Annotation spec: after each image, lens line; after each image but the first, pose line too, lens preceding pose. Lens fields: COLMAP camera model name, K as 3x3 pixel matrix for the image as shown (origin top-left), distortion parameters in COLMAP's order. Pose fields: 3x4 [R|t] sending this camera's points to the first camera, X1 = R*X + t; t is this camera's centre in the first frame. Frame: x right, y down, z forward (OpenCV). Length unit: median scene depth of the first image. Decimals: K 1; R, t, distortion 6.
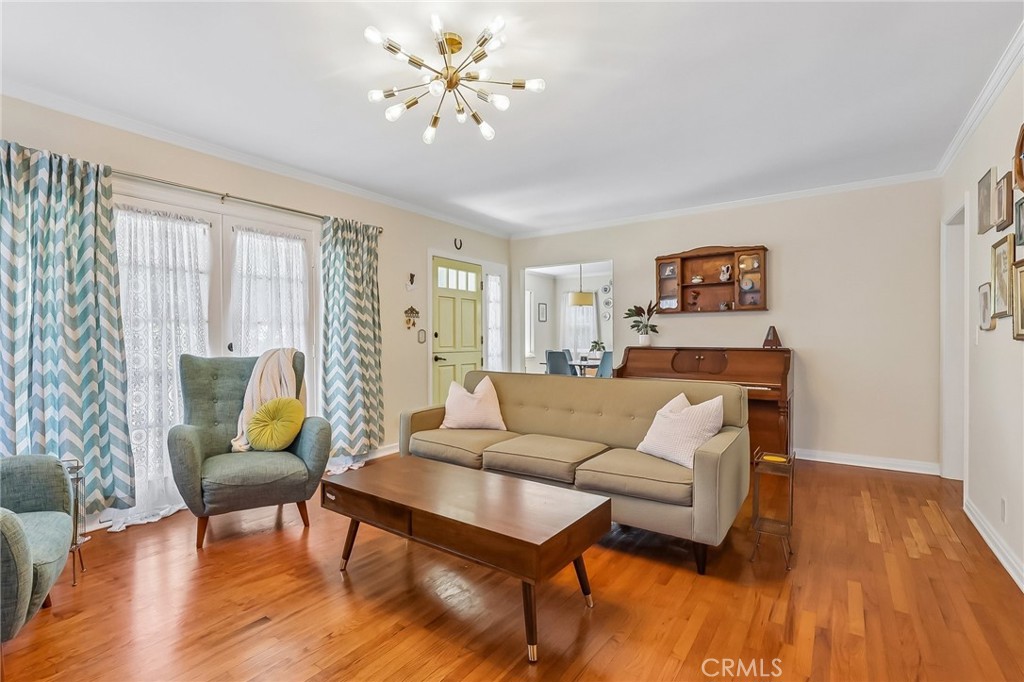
lens RADIAL K [[469.7, 0, 472.1], [0, 469.7, 341.2], [0, 0, 1]] dist [-0.001661, 0.000137]
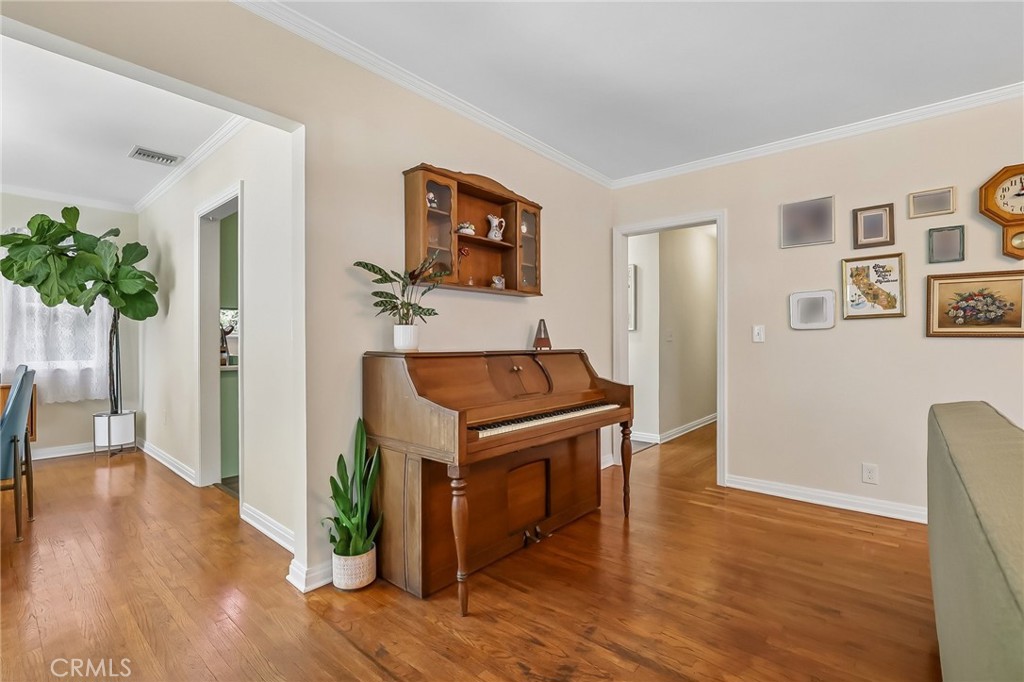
lens RADIAL K [[466.3, 0, 512.0], [0, 466.3, 341.0], [0, 0, 1]] dist [-0.019563, 0.006853]
pose [[0.057983, 0.005596, 0.998302, -0.074625], [0.006333, 0.999962, -0.005973, 0.004769], [-0.998297, 0.006669, 0.057946, 0.960005]]
